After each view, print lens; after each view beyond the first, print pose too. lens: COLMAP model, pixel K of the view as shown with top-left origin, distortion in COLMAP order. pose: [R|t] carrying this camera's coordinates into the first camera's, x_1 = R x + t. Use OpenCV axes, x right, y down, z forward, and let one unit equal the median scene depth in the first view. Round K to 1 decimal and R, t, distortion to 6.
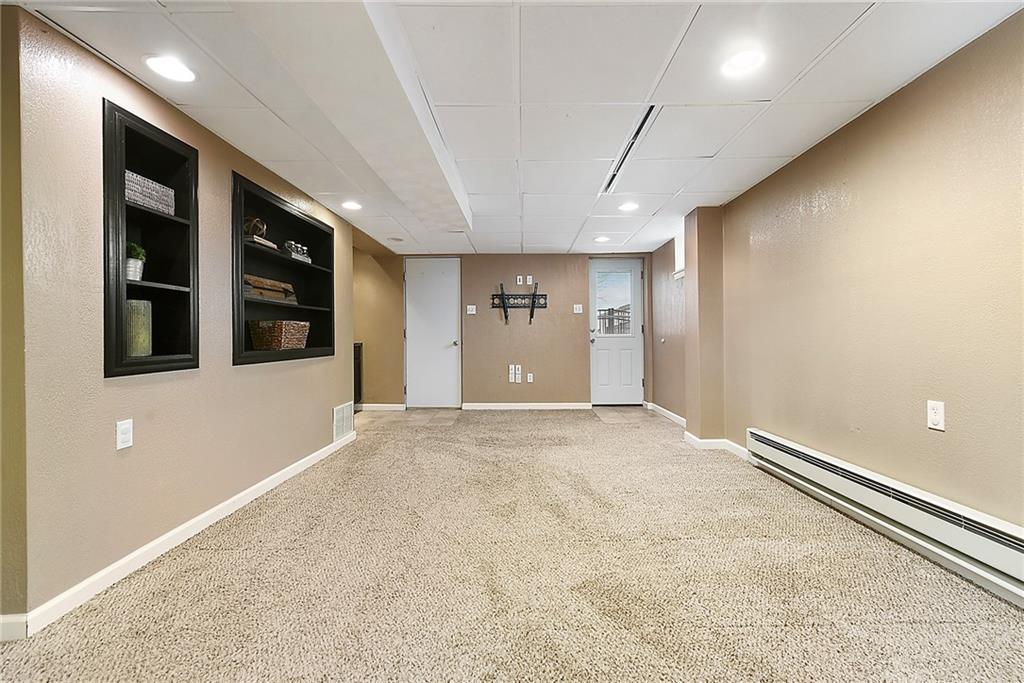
lens RADIAL K [[421.1, 0, 513.4], [0, 421.1, 337.9], [0, 0, 1]] dist [-0.000654, -0.000528]
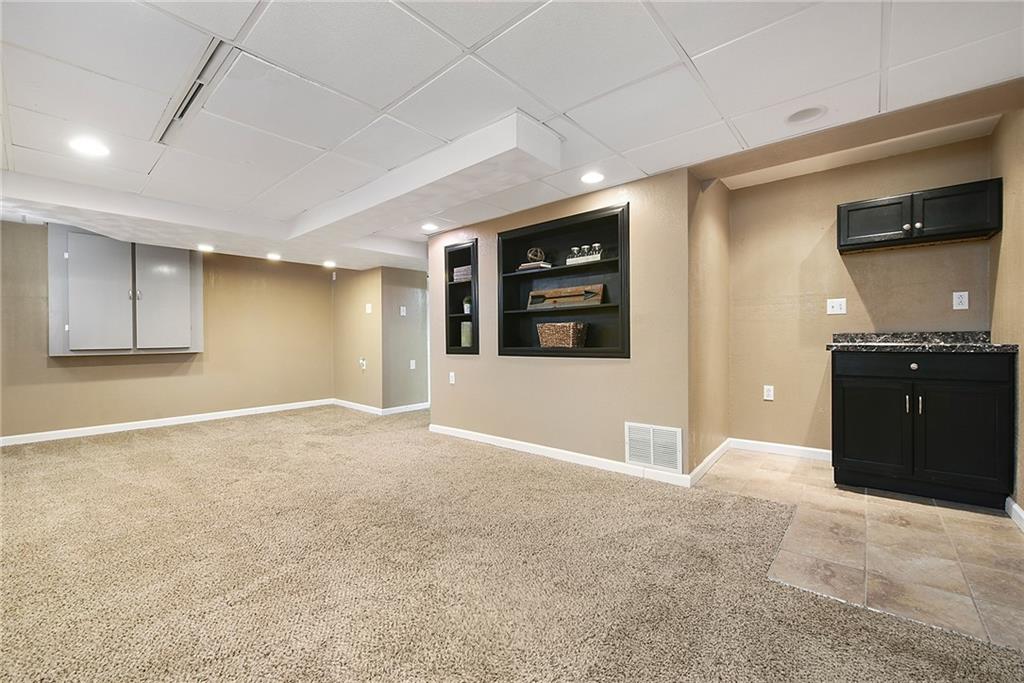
lens RADIAL K [[421.1, 0, 512.4], [0, 421.1, 345.2], [0, 0, 1]] dist [-0.000654, -0.000528]
pose [[-0.642490, 0.018435, -0.766072, 0.425406], [0.008139, 0.999818, 0.017233, -0.000666], [0.766251, 0.004837, -0.642523, 1.680187]]
